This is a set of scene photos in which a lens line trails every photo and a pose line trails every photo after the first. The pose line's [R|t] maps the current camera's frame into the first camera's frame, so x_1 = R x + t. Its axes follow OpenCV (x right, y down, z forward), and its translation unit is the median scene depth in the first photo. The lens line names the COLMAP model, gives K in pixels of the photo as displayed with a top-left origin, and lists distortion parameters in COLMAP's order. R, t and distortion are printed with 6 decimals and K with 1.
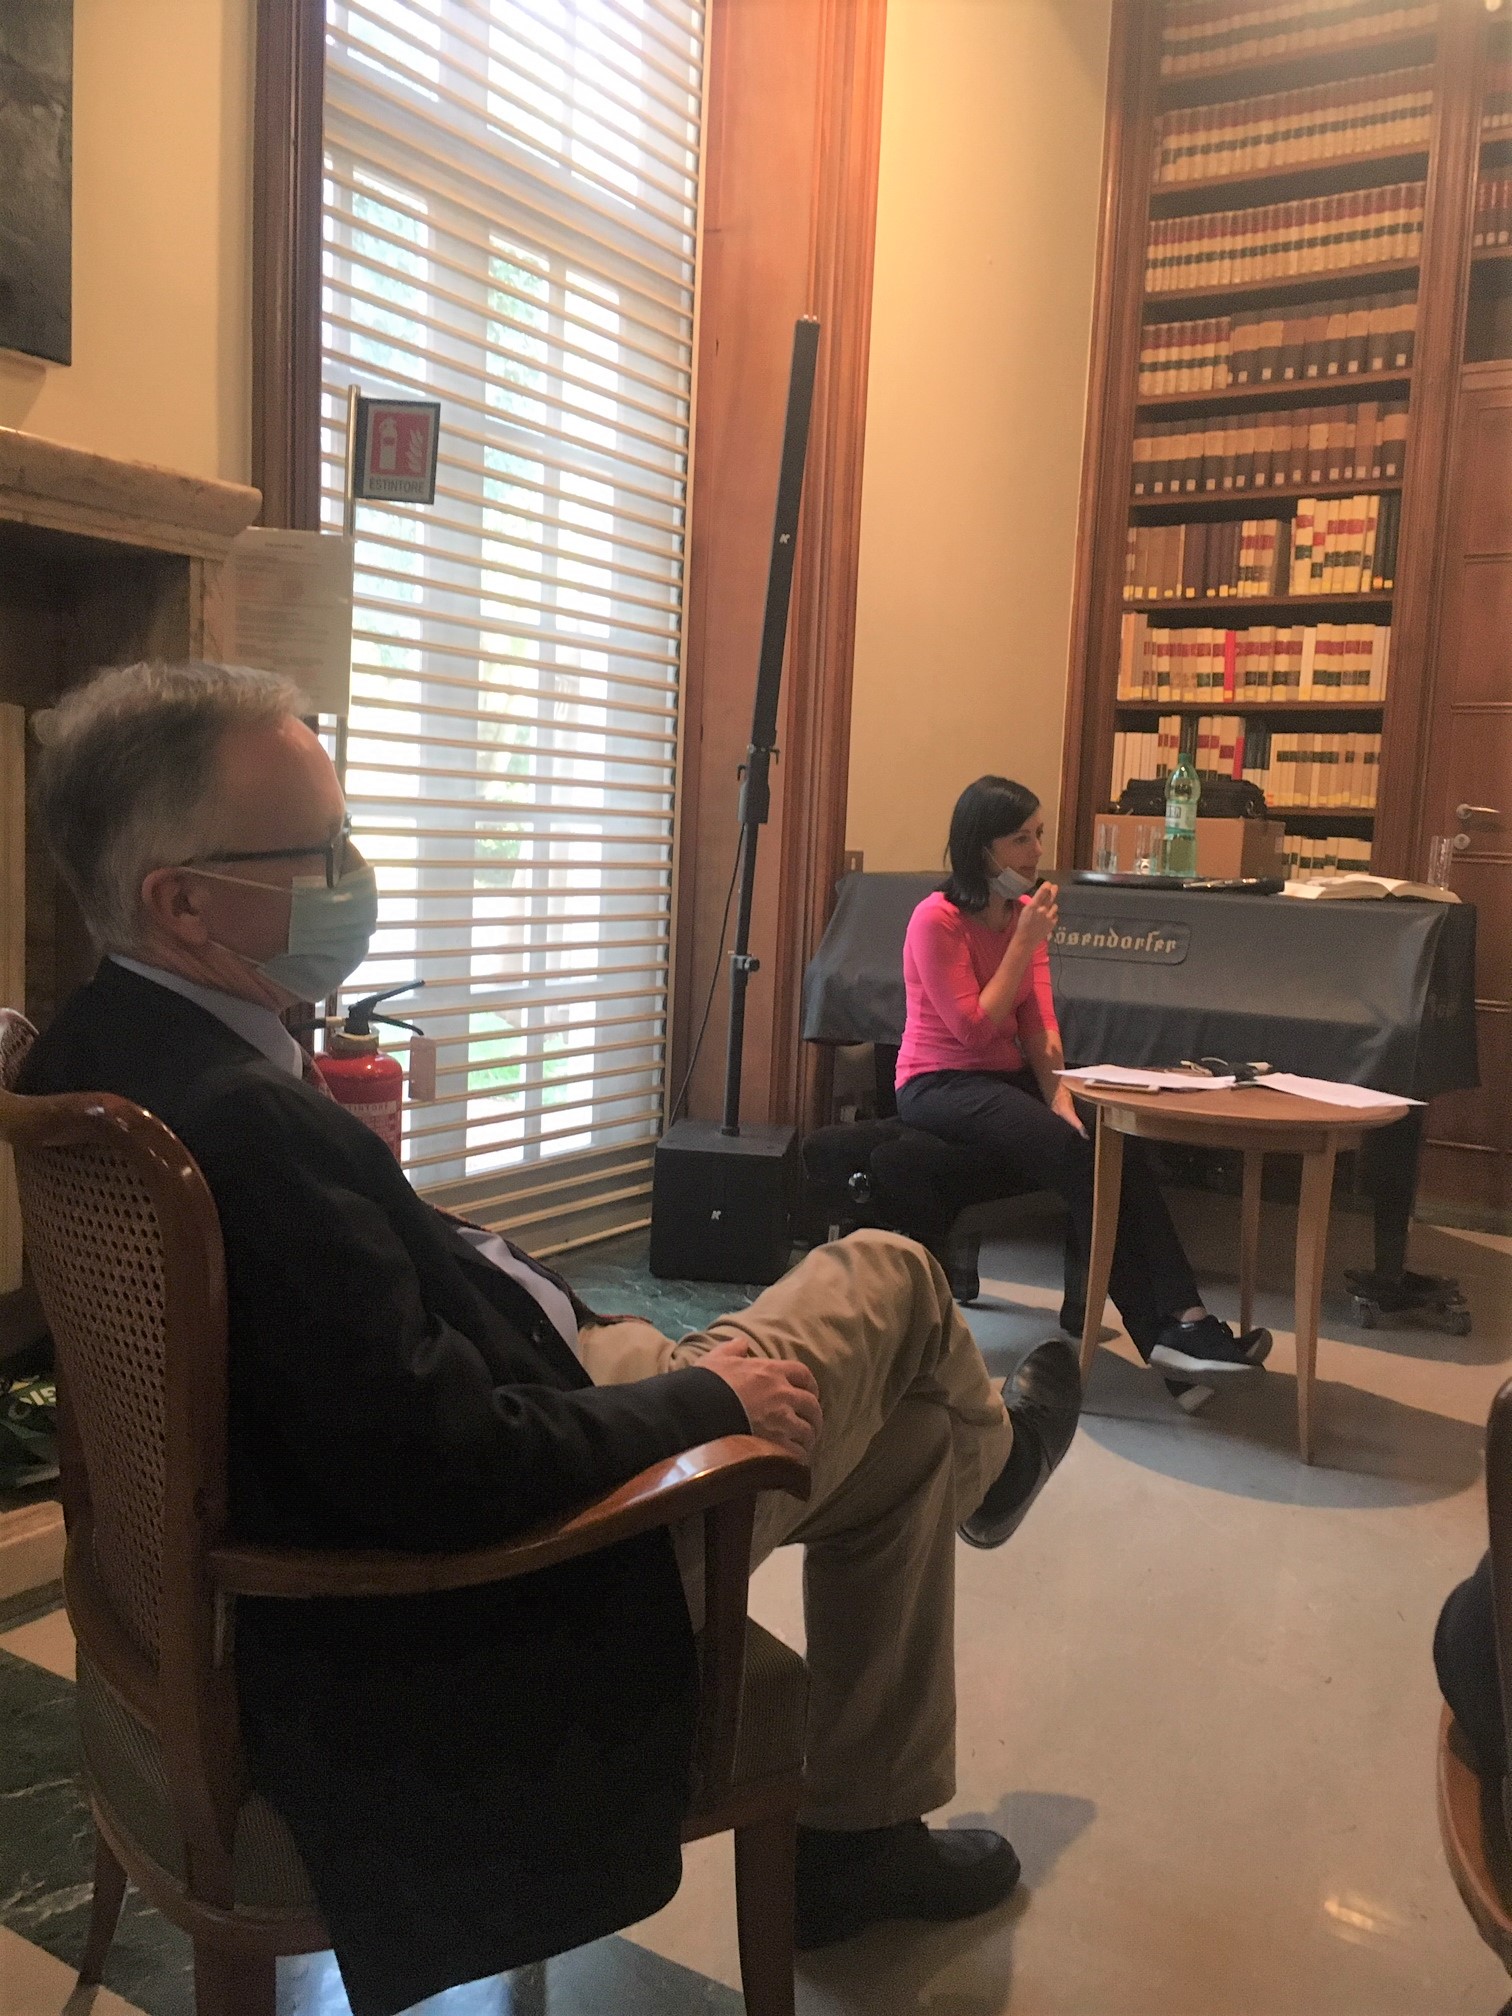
lens RADIAL K [[1719.2, 0, 771.7], [0, 1719.2, 989.5], [0, 0, 1]] dist [0.100321, -0.154658]
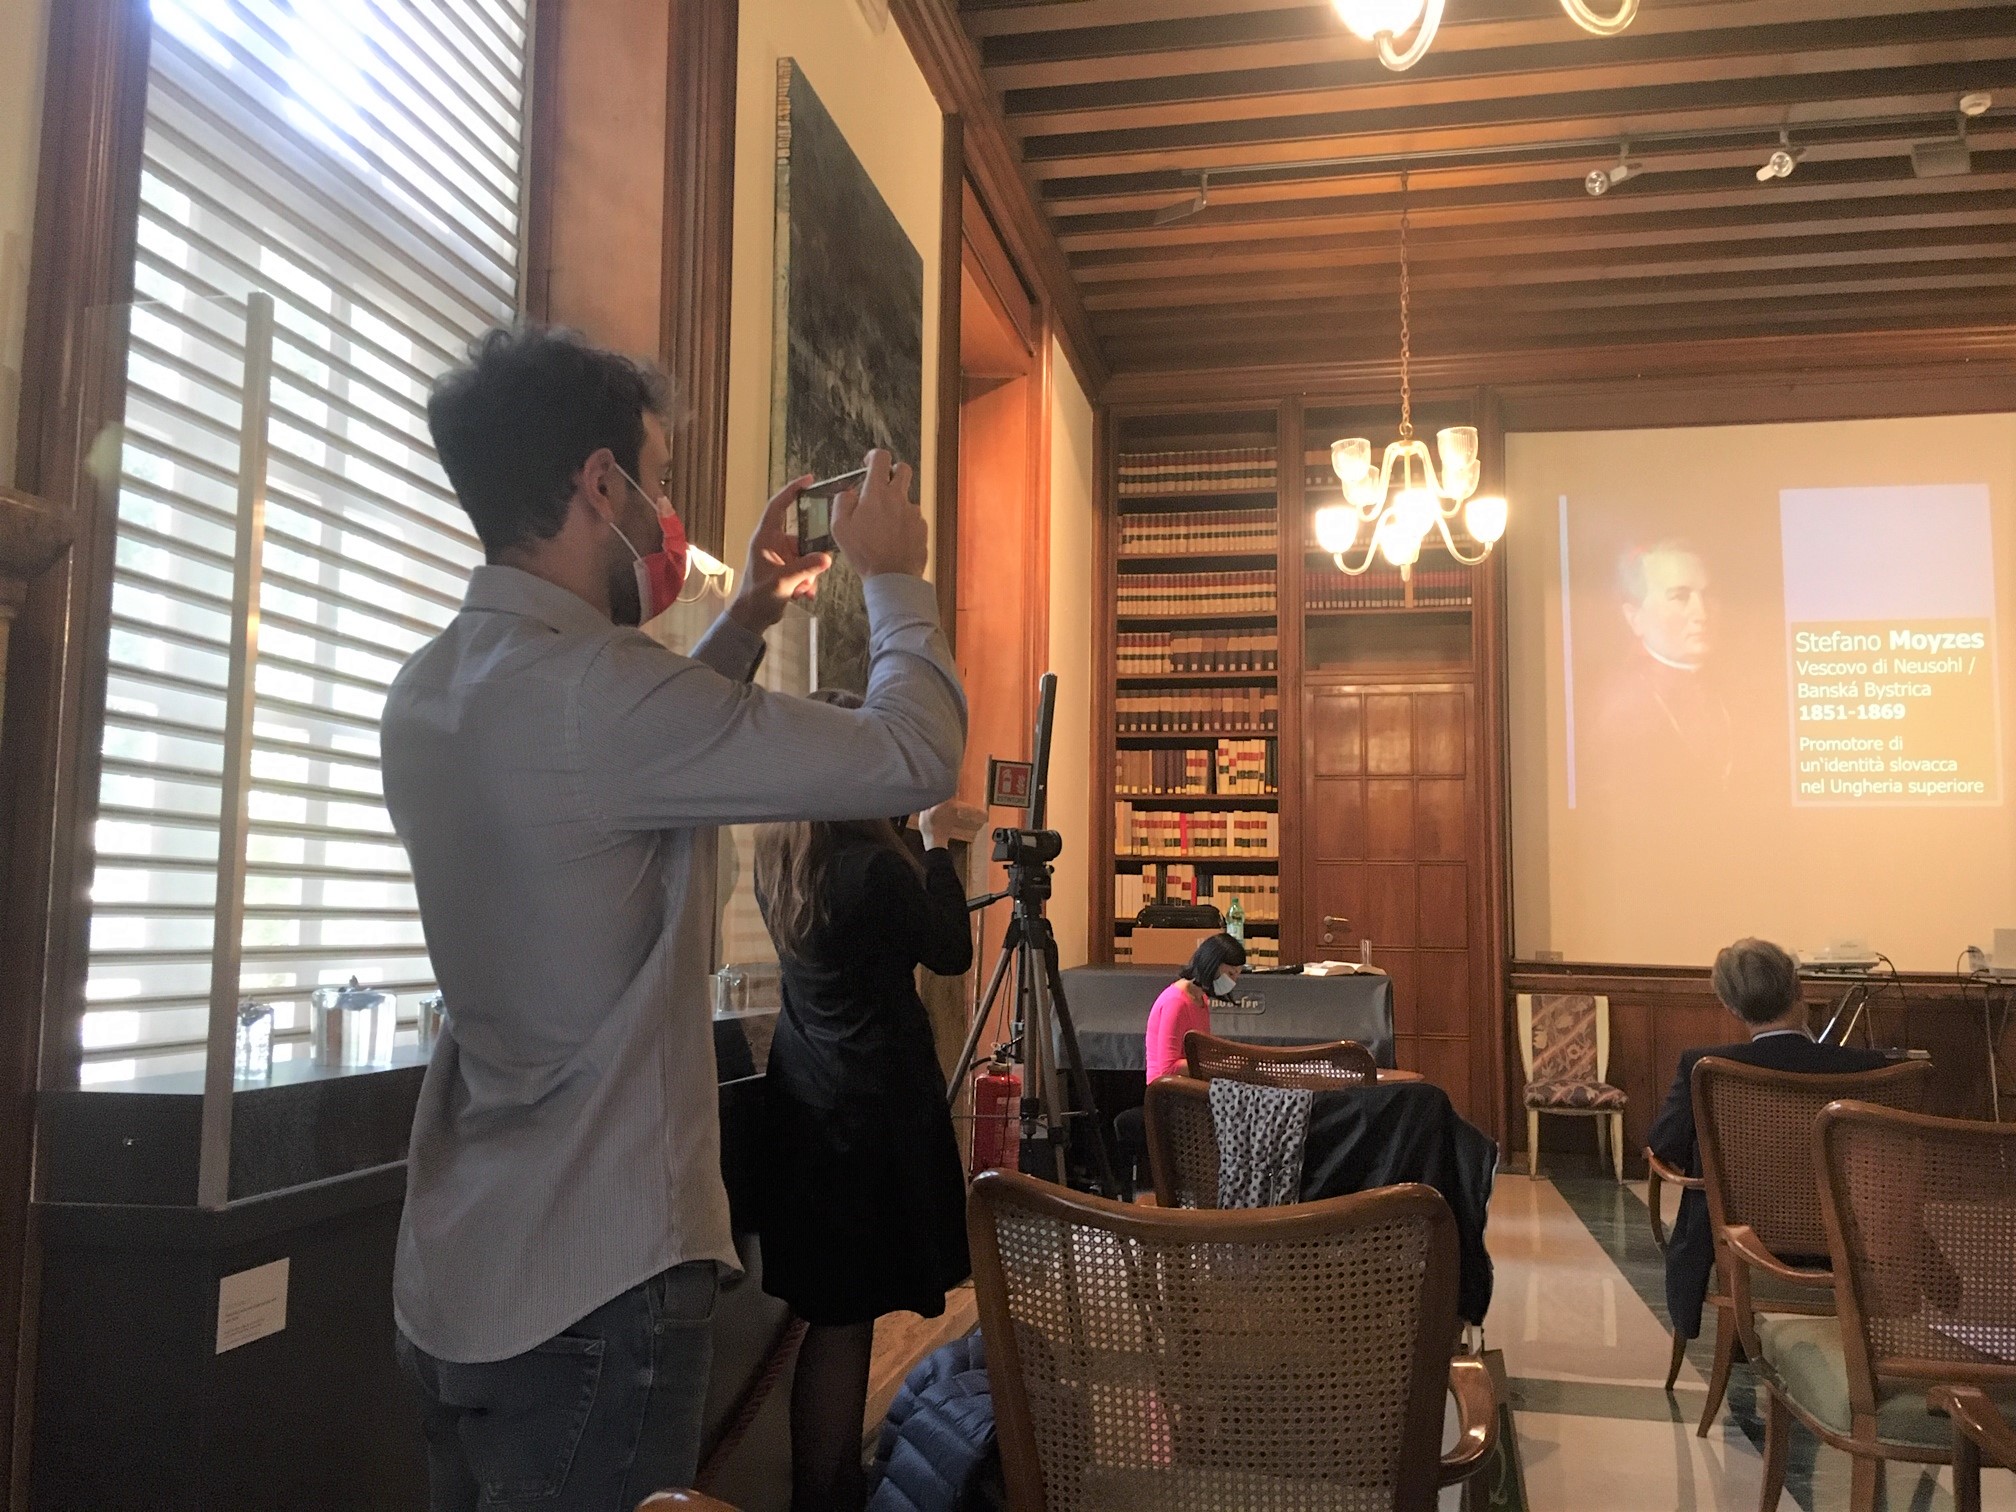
lens RADIAL K [[1719.2, 0, 1013.8], [0, 1719.2, 747.0], [0, 0, 1]] dist [0.100321, -0.154658]
pose [[0.935339, 0.002426, 0.353744, -0.478532], [0.063440, 0.982615, -0.174482, 0.007129], [-0.348017, 0.185641, 0.918924, -0.474752]]
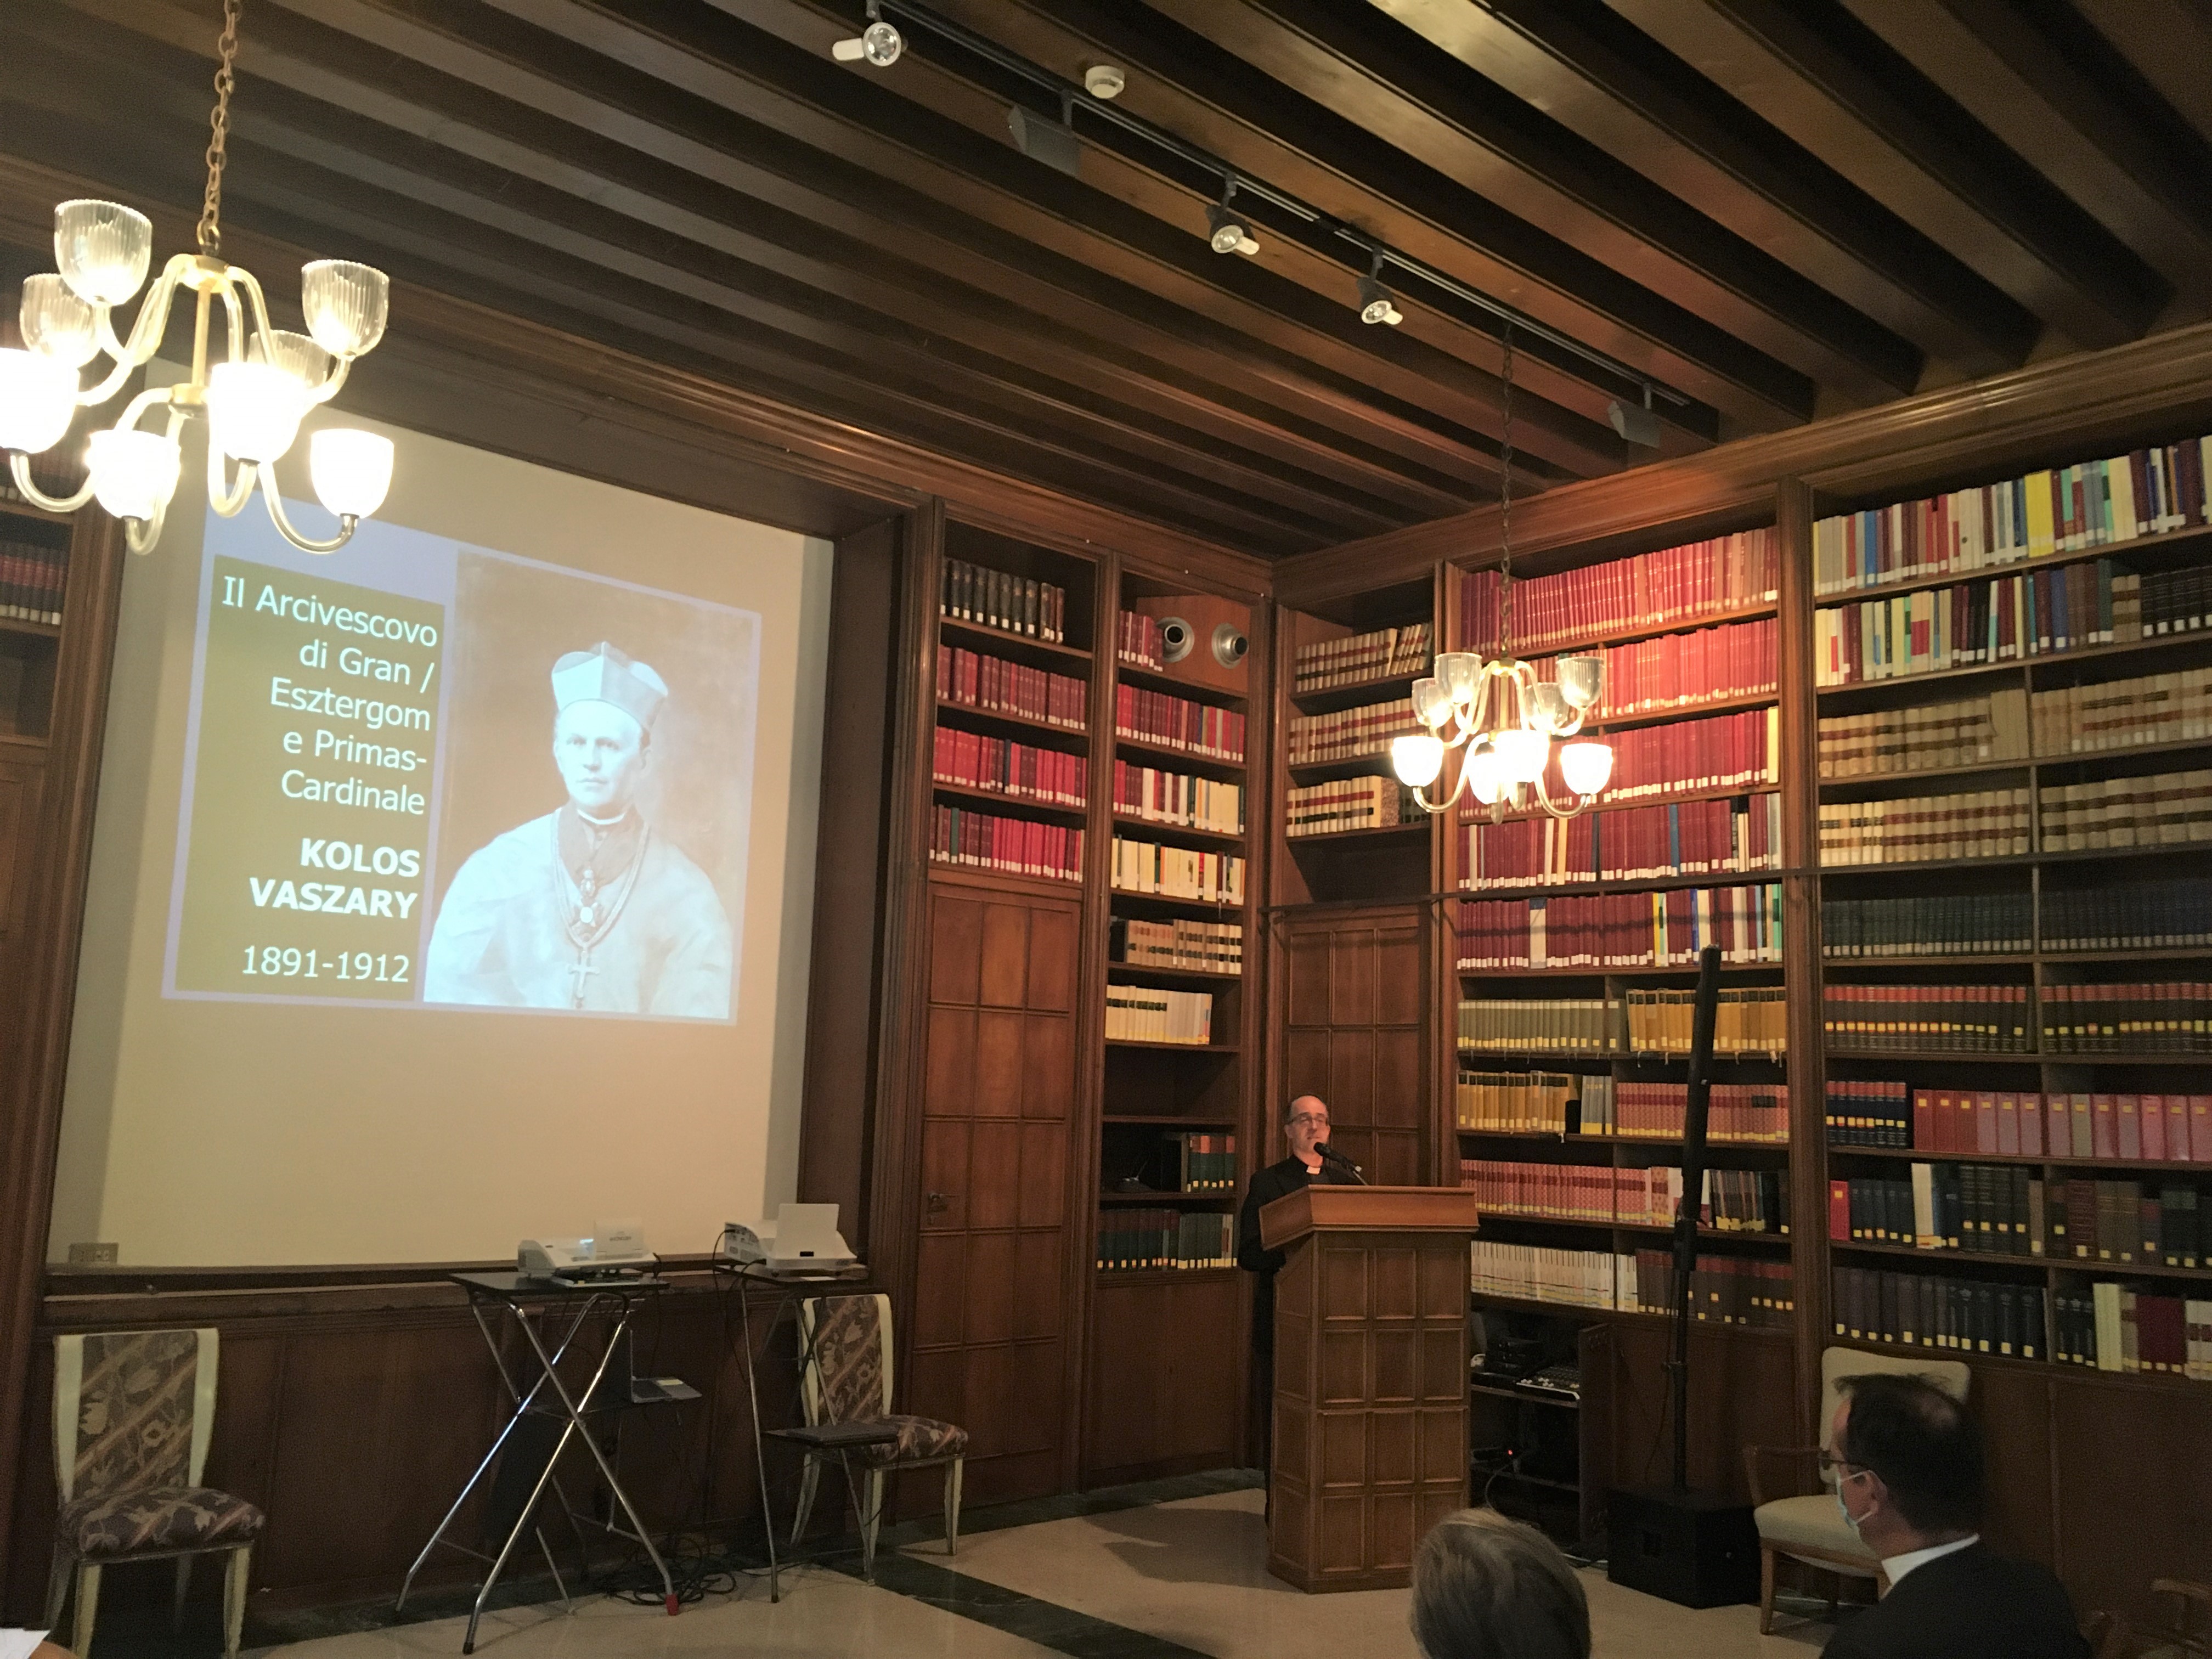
lens RADIAL K [[1893.1, 0, 1102.5], [0, 1893.1, 829.6], [0, 0, 1]] dist [0.079033, -0.115811]
pose [[0.276020, 0.102415, 0.955680, -0.294734], [0.070114, 0.989512, -0.126291, -0.112433], [-0.958591, 0.101866, 0.265944, 0.072899]]
